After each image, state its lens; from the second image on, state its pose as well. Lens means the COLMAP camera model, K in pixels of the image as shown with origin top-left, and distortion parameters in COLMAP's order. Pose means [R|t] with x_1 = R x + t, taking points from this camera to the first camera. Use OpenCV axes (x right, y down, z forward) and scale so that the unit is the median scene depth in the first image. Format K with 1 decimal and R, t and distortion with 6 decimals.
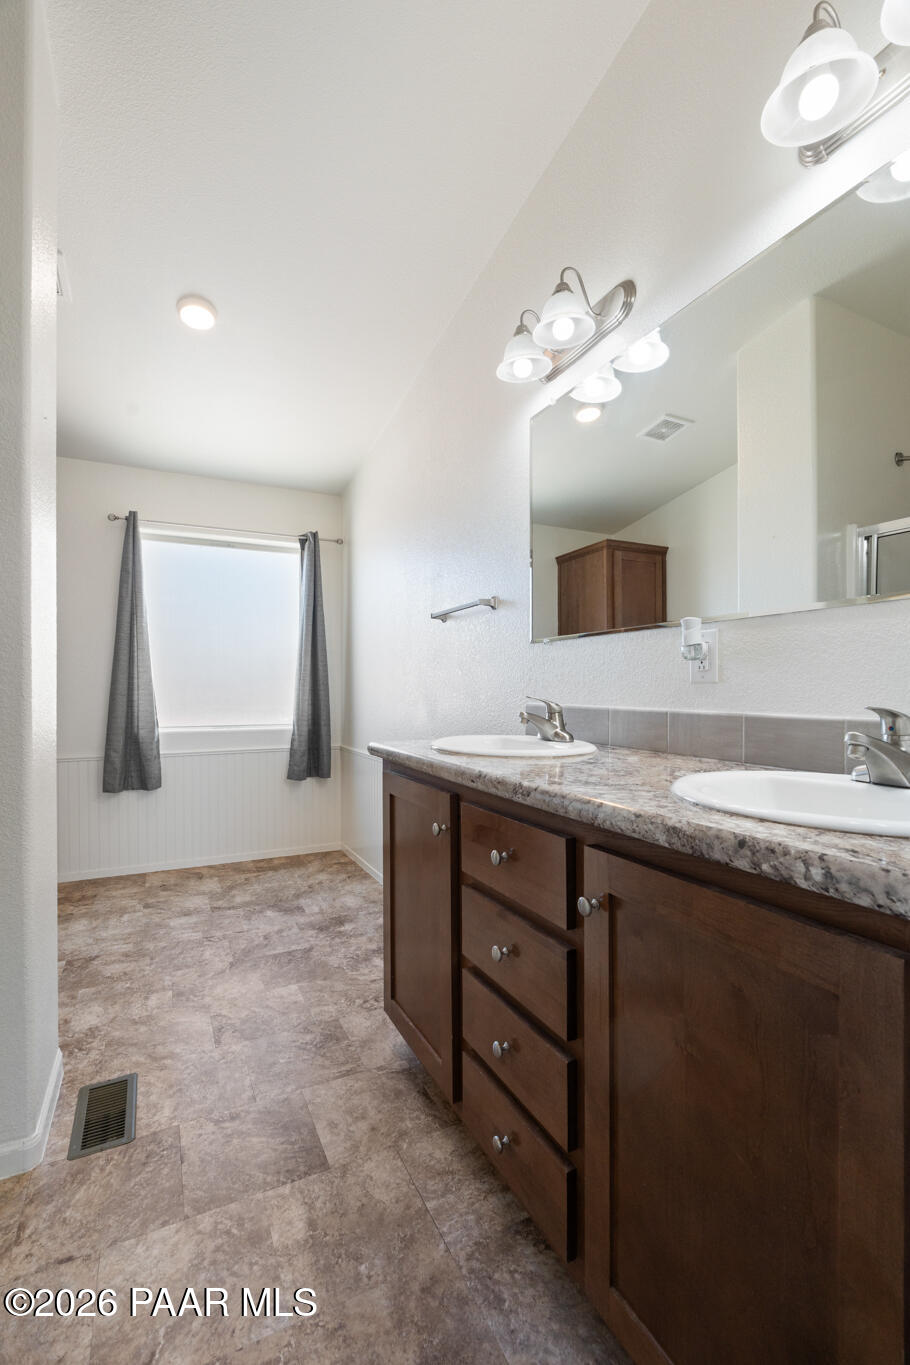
lens RADIAL K [[603.9, 0, 453.7], [0, 603.9, 692.6], [0, 0, 1]] dist [-0.010096, 0.001023]
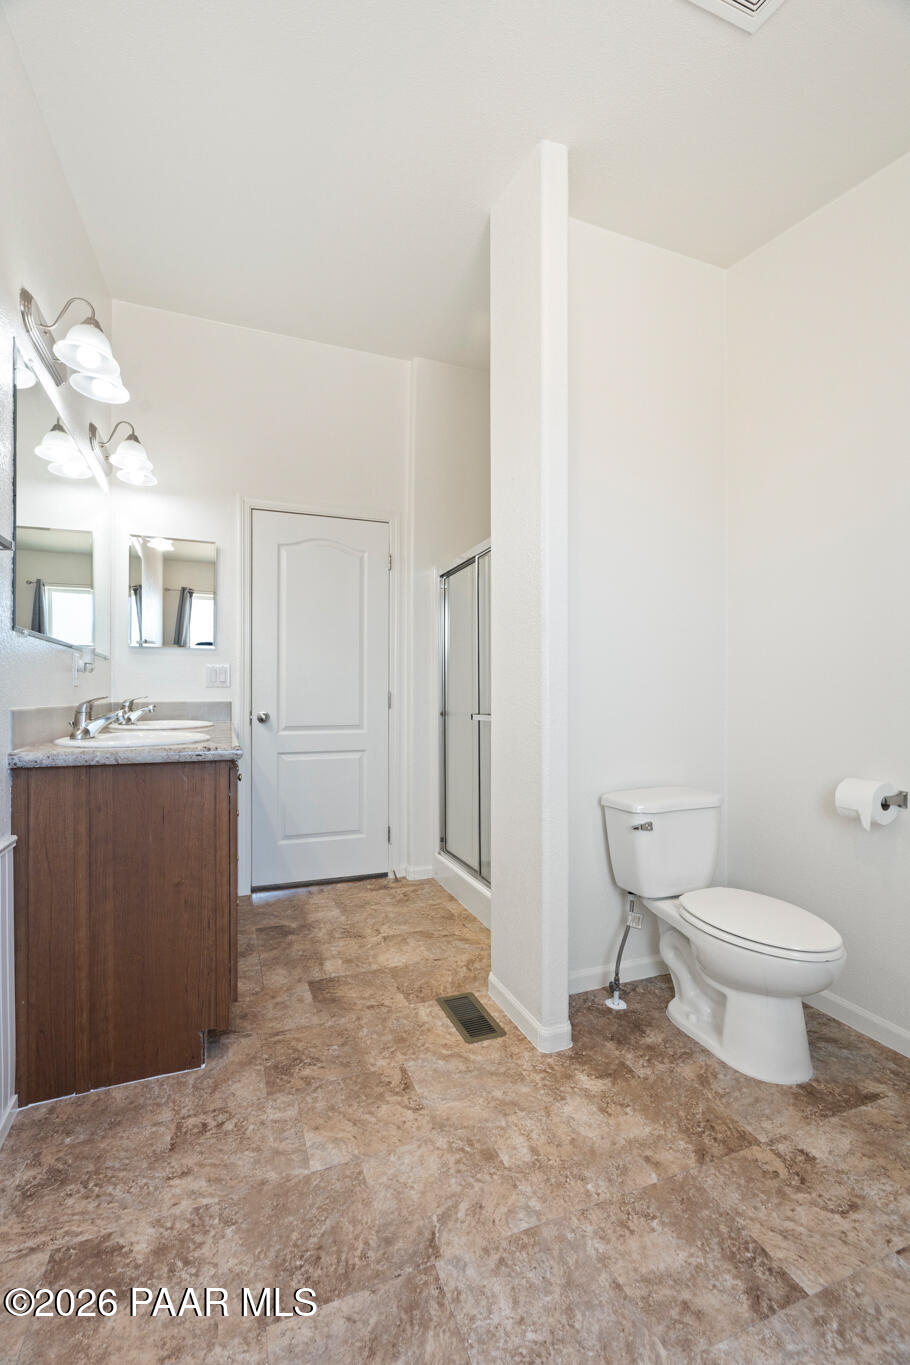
lens RADIAL K [[603.9, 0, 455.6], [0, 603.9, 681.5], [0, 0, 1]] dist [-0.010096, 0.001023]
pose [[-0.996304, 0.003628, 0.085824, -0.483281], [0.002684, 0.999935, -0.011121, -0.005569], [-0.085858, -0.010849, -0.996248, 1.676191]]
